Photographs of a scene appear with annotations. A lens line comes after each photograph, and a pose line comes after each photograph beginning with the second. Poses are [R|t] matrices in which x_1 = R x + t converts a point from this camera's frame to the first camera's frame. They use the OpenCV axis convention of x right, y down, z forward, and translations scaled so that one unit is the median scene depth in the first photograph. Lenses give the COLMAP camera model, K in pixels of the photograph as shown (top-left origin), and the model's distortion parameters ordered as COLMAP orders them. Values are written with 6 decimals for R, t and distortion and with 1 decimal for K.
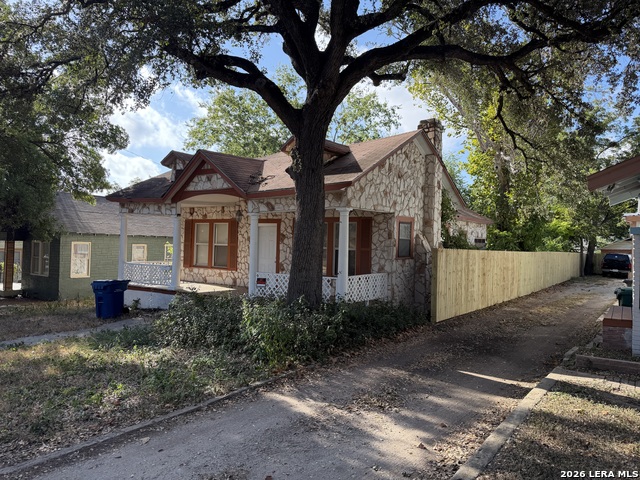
lens RADIAL K [[475.9, 0, 320.0], [0, 475.9, 240.0], [0, 0, 1]] dist [0.001516, 0.000222]
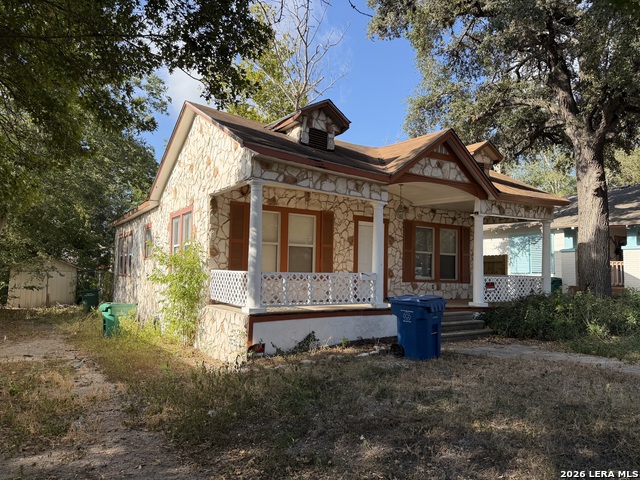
lens RADIAL K [[475.9, 0, 320.0], [0, 475.9, 240.0], [0, 0, 1]] dist [0.001516, 0.000222]
pose [[0.392852, 0.052125, 0.918123, -0.948906], [-0.022217, 0.998639, -0.047190, 0.039264], [-0.919334, -0.001859, 0.393475, 0.773160]]
